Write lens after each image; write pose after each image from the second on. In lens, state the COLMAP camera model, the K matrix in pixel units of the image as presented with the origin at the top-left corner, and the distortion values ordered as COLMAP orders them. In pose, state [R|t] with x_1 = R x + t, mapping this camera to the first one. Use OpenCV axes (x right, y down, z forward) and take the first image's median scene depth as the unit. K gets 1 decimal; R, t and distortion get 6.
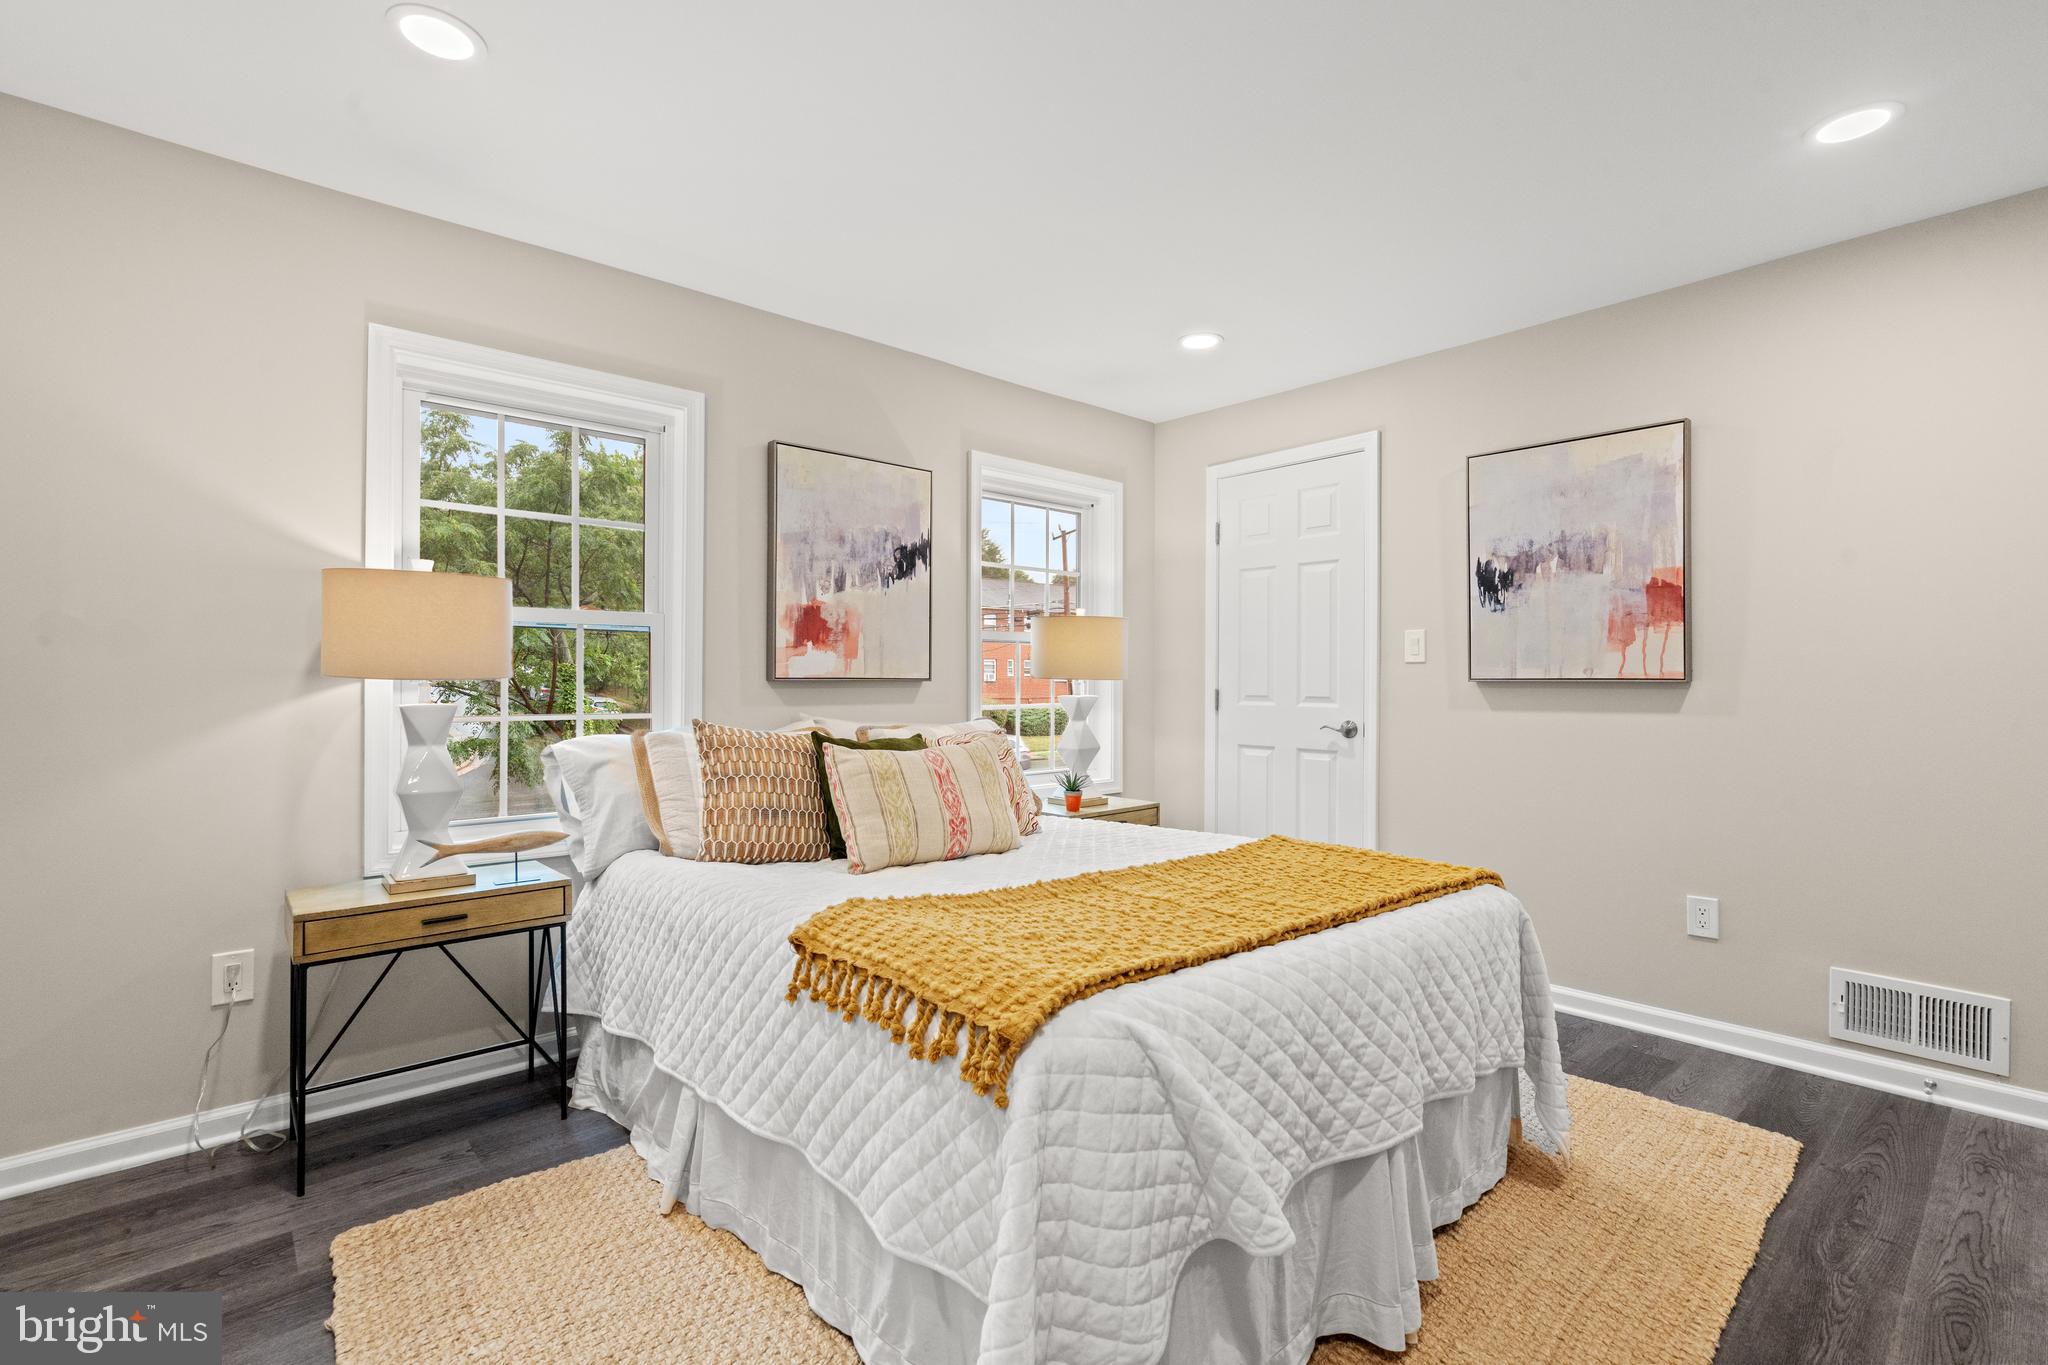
lens RADIAL K [[933.0, 0, 987.6], [0, 933.0, 677.9], [0, 0, 1]] dist [-0.004181, 0.003059]
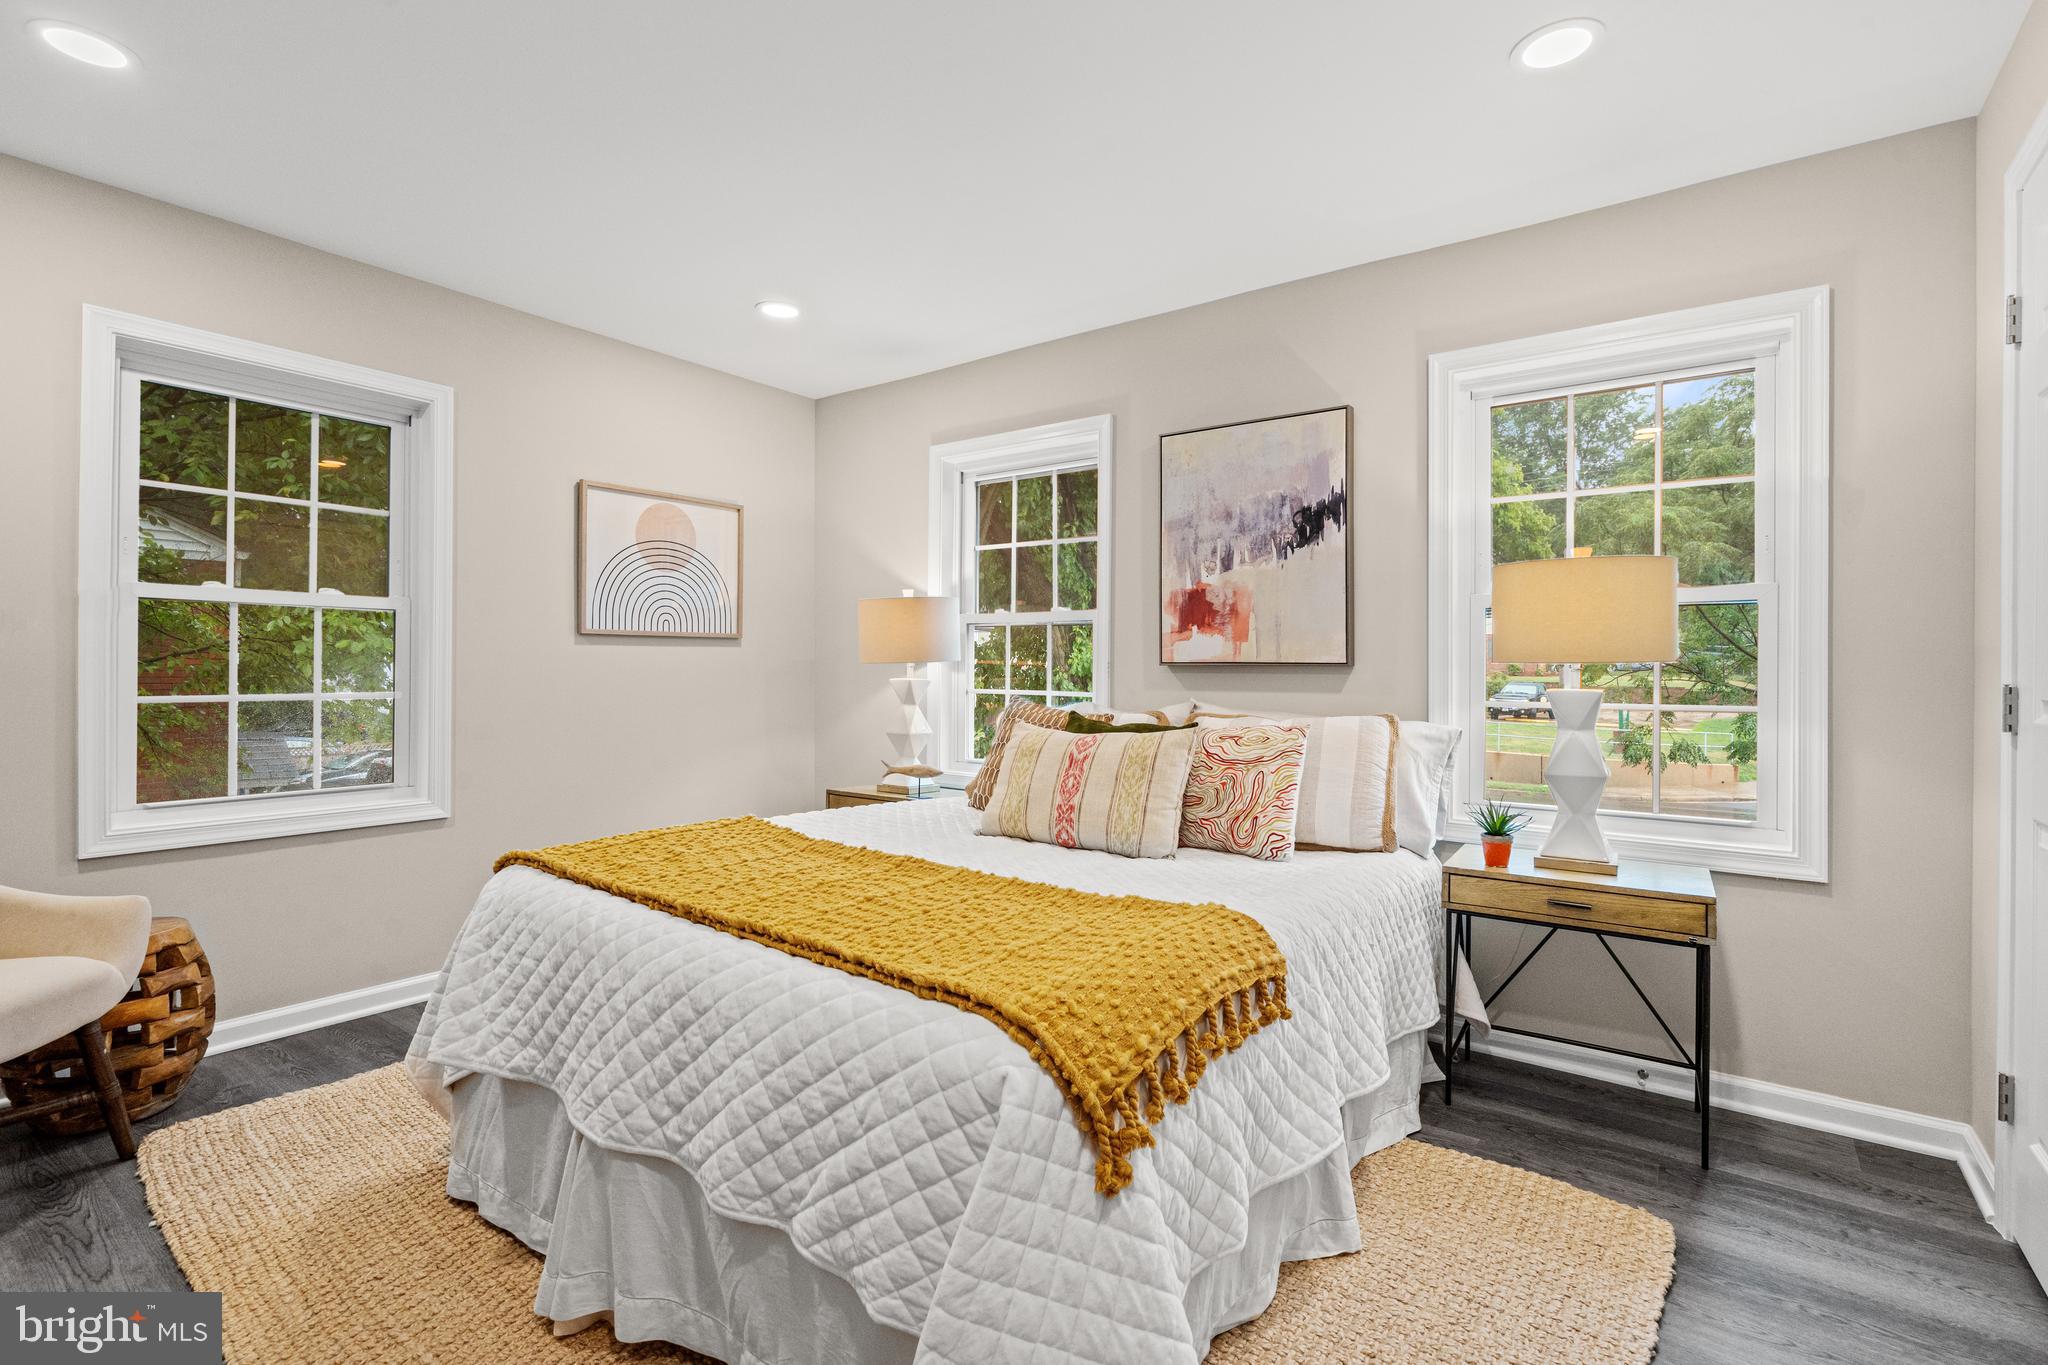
lens RADIAL K [[933.0, 0, 1016.3], [0, 933.0, 675.6], [0, 0, 1]] dist [-0.004181, 0.003059]
pose [[0.213690, 0.014836, -0.976789, 0.723487], [0.000307, 0.999884, 0.015254, -0.000769], [0.976901, -0.003559, 0.213661, 0.587927]]
